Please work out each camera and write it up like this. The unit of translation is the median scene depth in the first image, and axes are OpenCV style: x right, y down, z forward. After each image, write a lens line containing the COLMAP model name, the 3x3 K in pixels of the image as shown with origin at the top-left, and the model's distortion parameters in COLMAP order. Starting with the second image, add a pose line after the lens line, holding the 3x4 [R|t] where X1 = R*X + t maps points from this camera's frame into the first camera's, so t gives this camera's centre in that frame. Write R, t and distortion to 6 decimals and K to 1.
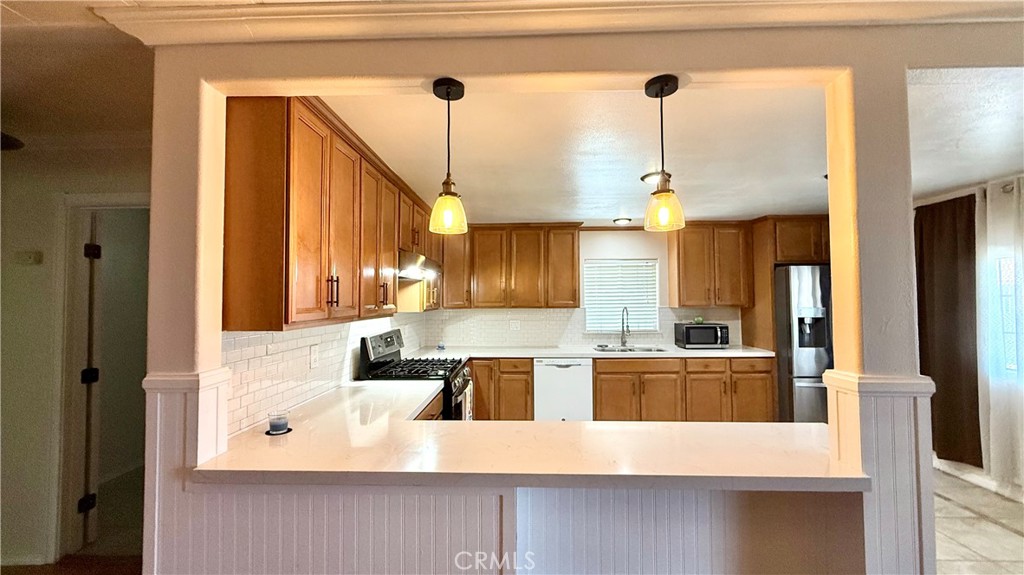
lens RADIAL K [[407.3, 0, 508.8], [0, 407.3, 287.8], [0, 0, 1]] dist [-0.000859, 0.000322]
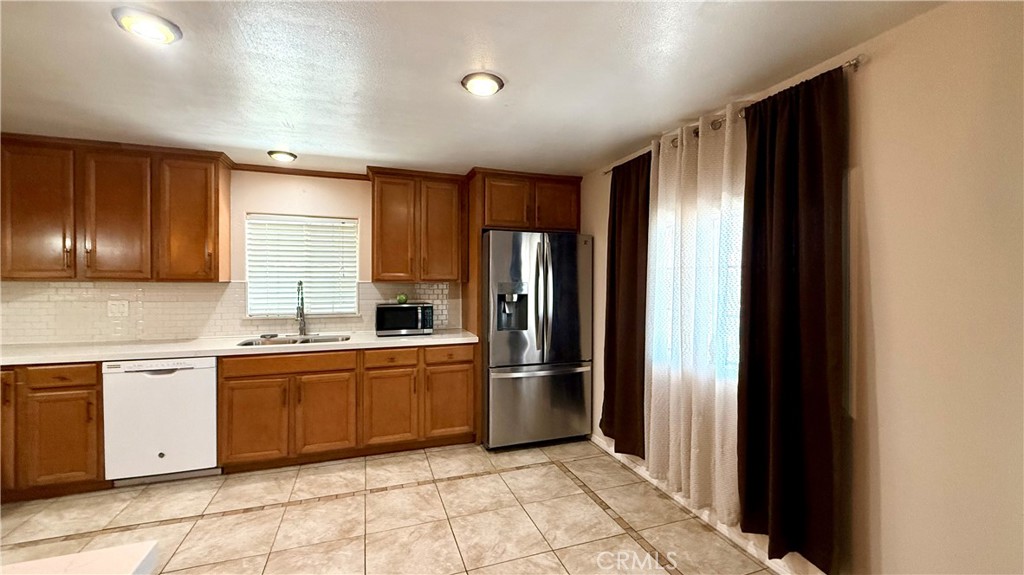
lens RADIAL K [[407.3, 0, 510.6], [0, 407.3, 285.9], [0, 0, 1]] dist [-0.000859, 0.000322]
pose [[0.933121, 0.005117, 0.359527, 0.408061], [-0.019617, 0.999134, 0.036694, 0.023852], [-0.359028, -0.041293, 0.932413, 0.212902]]
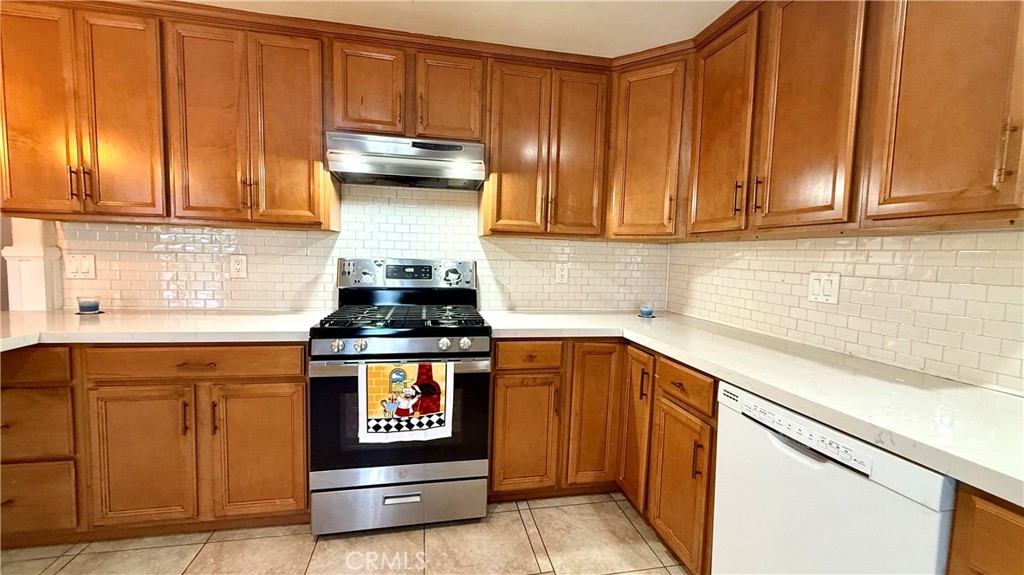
lens RADIAL K [[407.3, 0, 509.2], [0, 407.3, 286.4], [0, 0, 1]] dist [-0.000859, 0.000322]
pose [[0.226245, 0.082704, -0.970553, 0.325805], [-0.003138, 0.996446, 0.084179, 0.071747], [0.974065, -0.016000, 0.225701, 0.758406]]
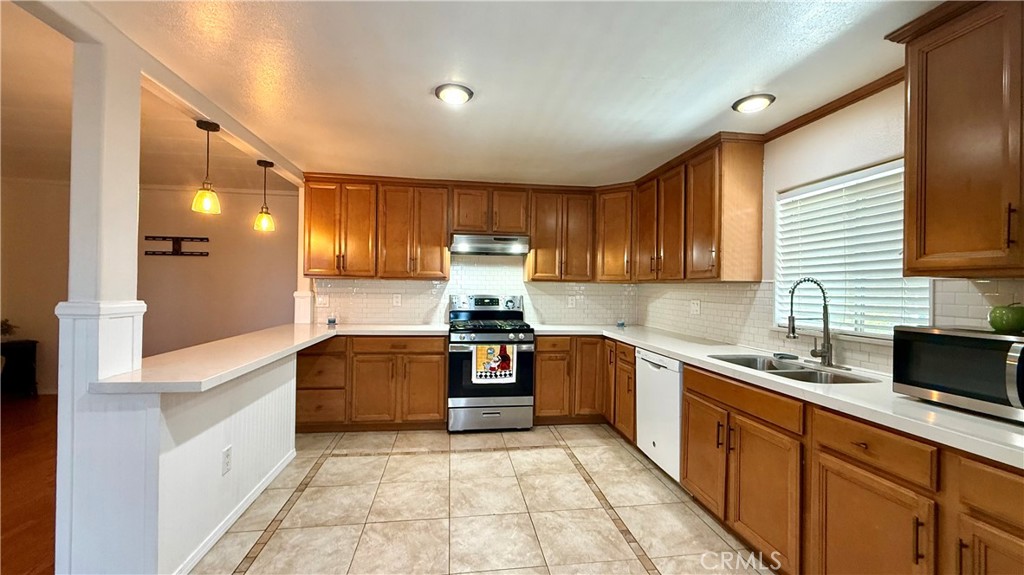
lens RADIAL K [[407.3, 0, 508.2], [0, 407.3, 285.3], [0, 0, 1]] dist [-0.000859, 0.000322]
pose [[0.166841, 0.003528, -0.985977, 0.747865], [0.010631, 0.999929, 0.005377, 0.053381], [0.985926, -0.011380, 0.166792, 0.639871]]
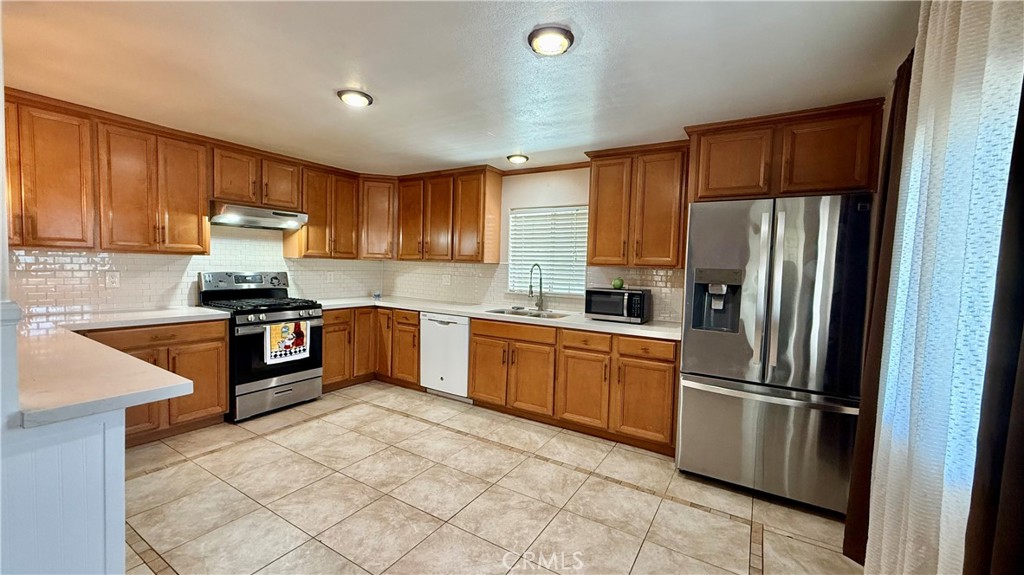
lens RADIAL K [[407.3, 0, 509.0], [0, 407.3, 286.5], [0, 0, 1]] dist [-0.000859, 0.000322]
pose [[0.862992, 0.058316, -0.501841, 0.720892], [-0.020763, 0.996571, 0.080101, 0.030307], [0.504791, -0.058707, 0.861243, 0.268921]]
